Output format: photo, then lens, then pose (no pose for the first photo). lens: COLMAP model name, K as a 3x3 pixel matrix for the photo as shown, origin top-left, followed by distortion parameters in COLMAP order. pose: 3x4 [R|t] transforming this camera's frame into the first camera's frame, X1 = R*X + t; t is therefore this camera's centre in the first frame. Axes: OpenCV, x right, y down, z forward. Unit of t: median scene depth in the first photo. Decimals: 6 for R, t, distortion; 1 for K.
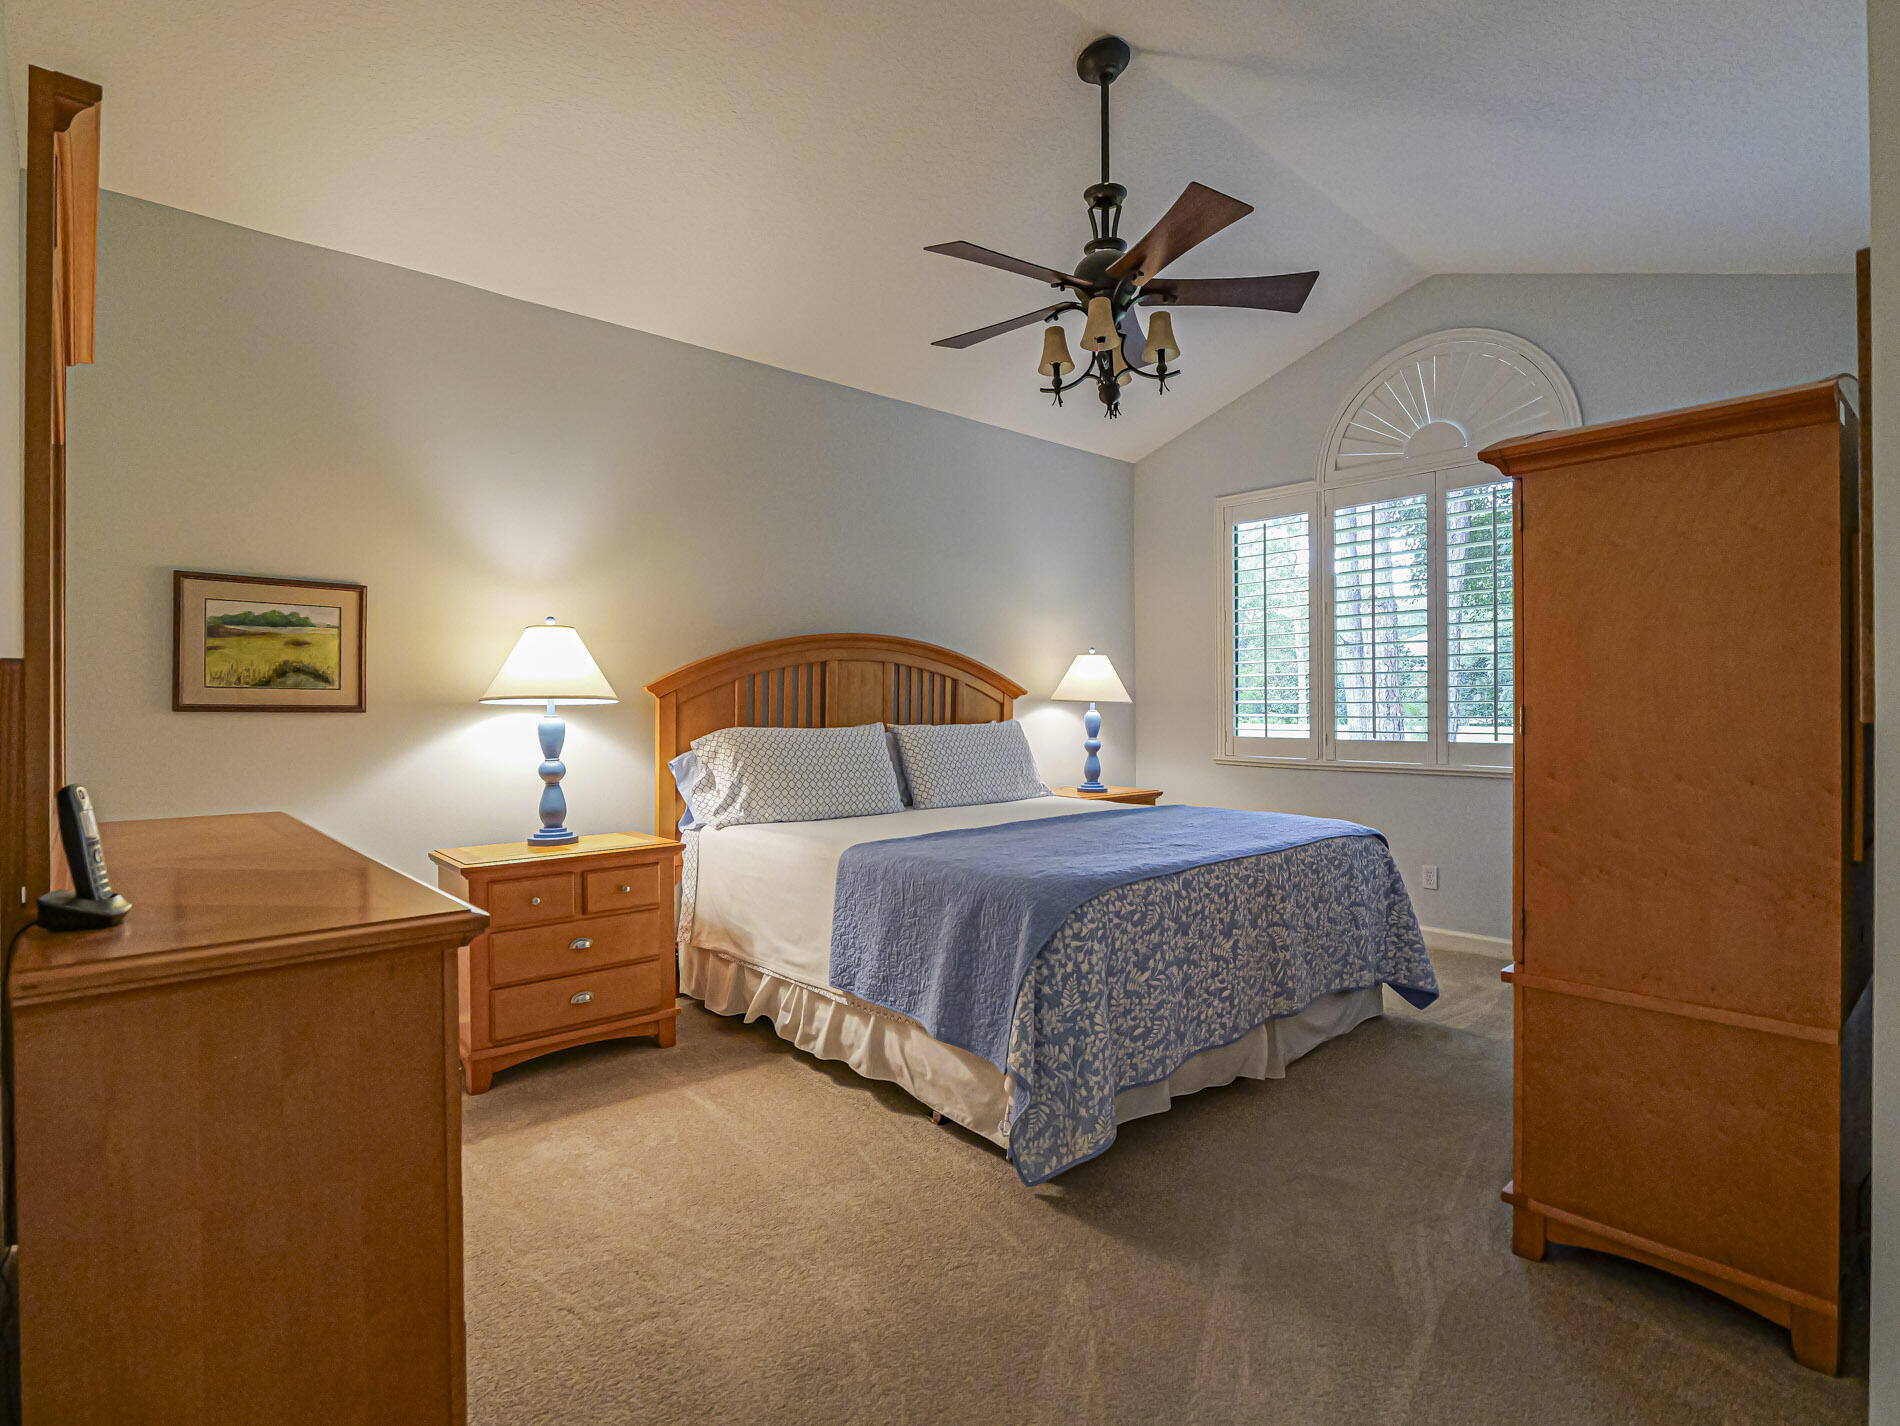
lens RADIAL K [[988.5, 0, 920.7], [0, 988.5, 710.0], [0, 0, 1]] dist [-0.003140, -0.000422]
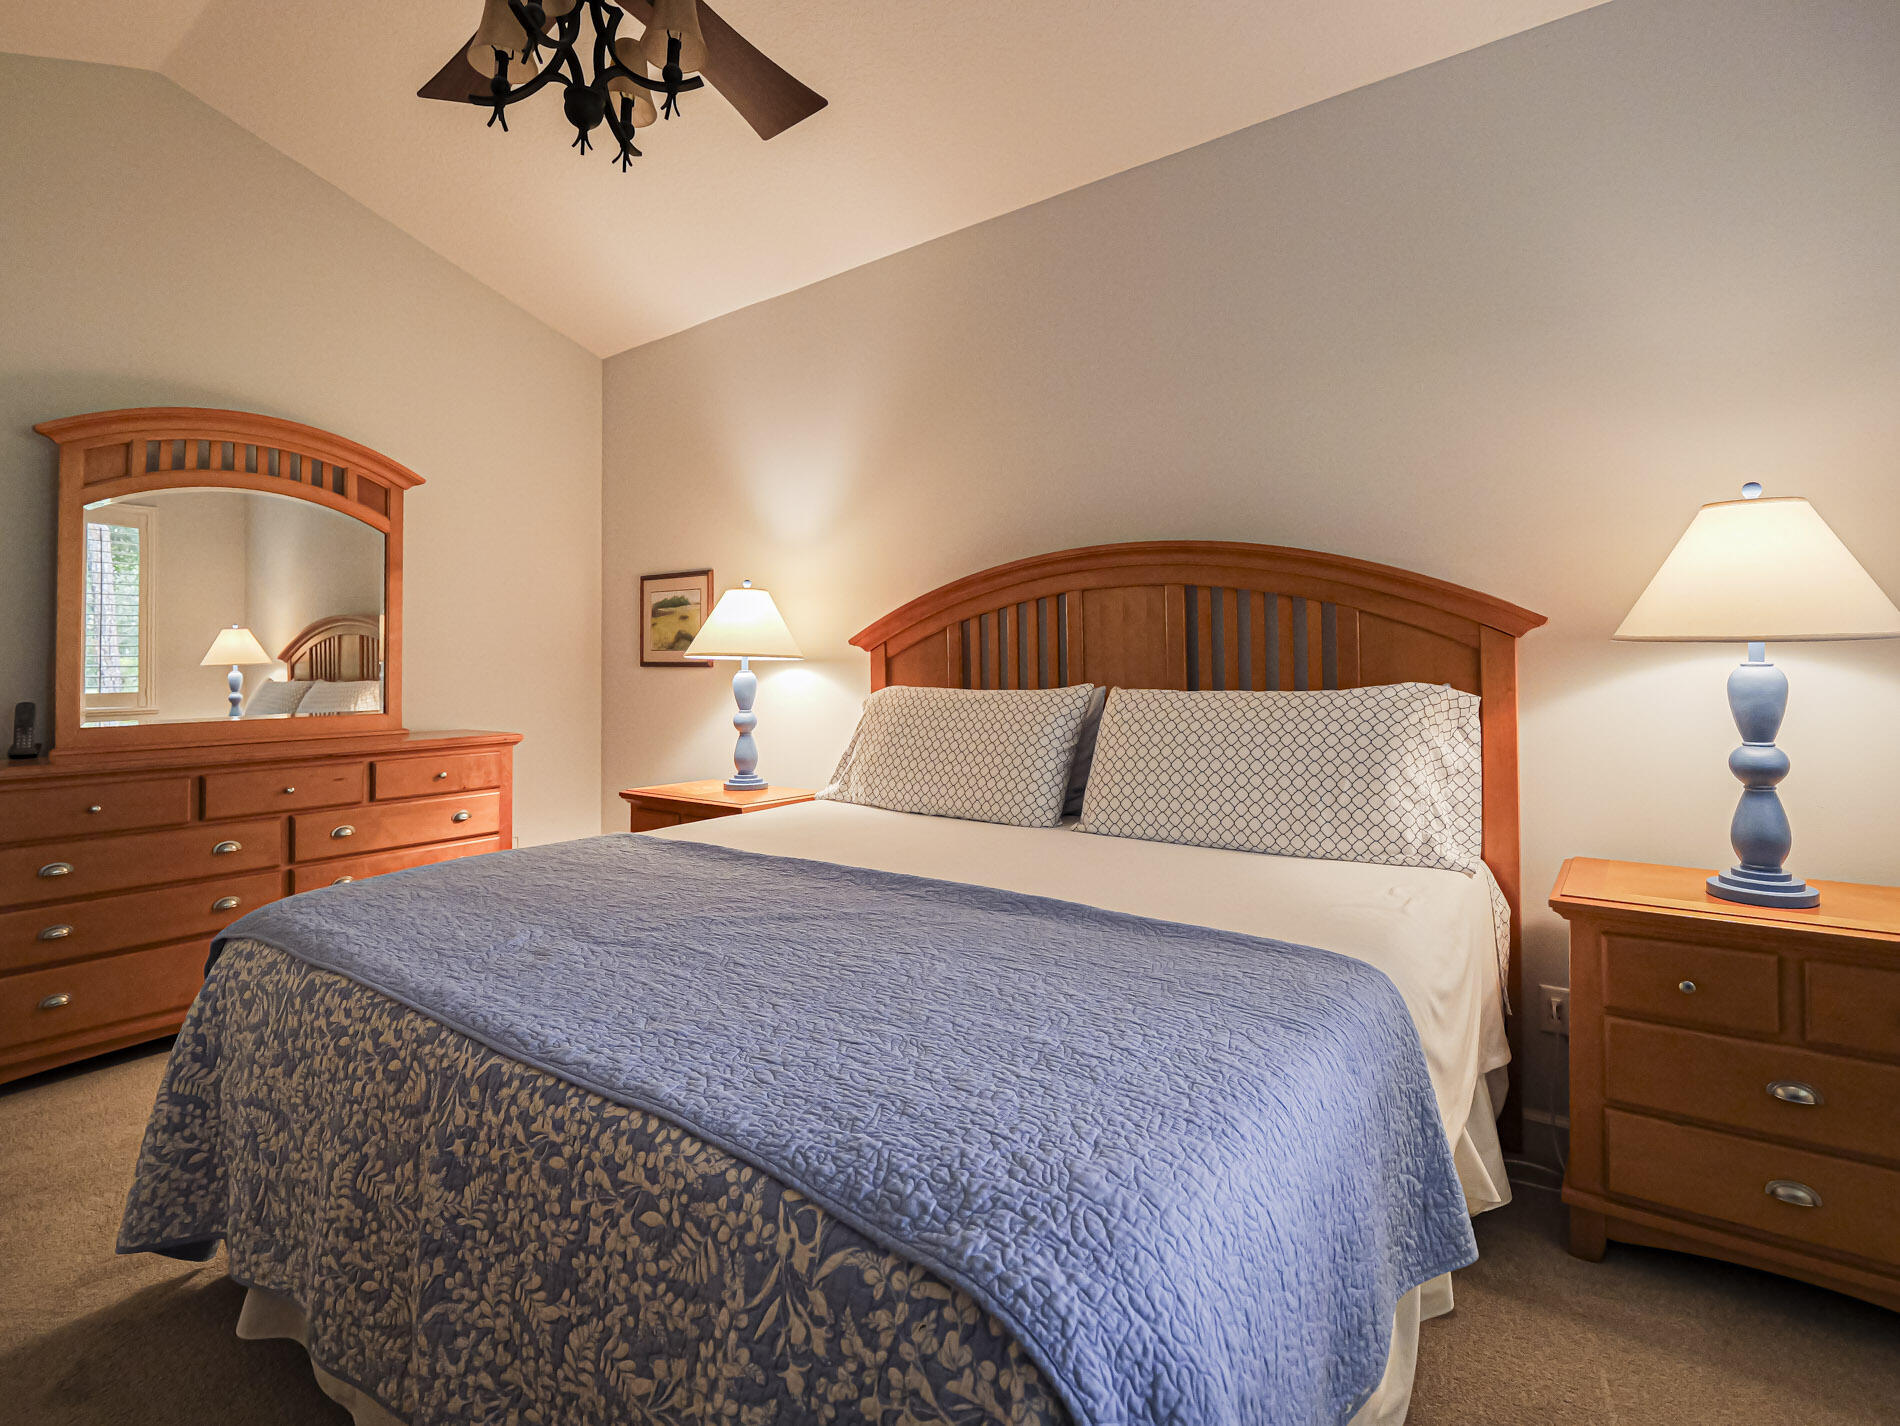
lens RADIAL K [[945.4, 0, 950.0], [0, 945.4, 713.0], [0, 0, 1]] dist [-0.019654, -0.000358]
pose [[0.191038, 0.057646, -0.979889, 0.695062], [0.011484, 0.998074, 0.060955, -0.009280], [0.981516, -0.022898, 0.190008, 1.027267]]
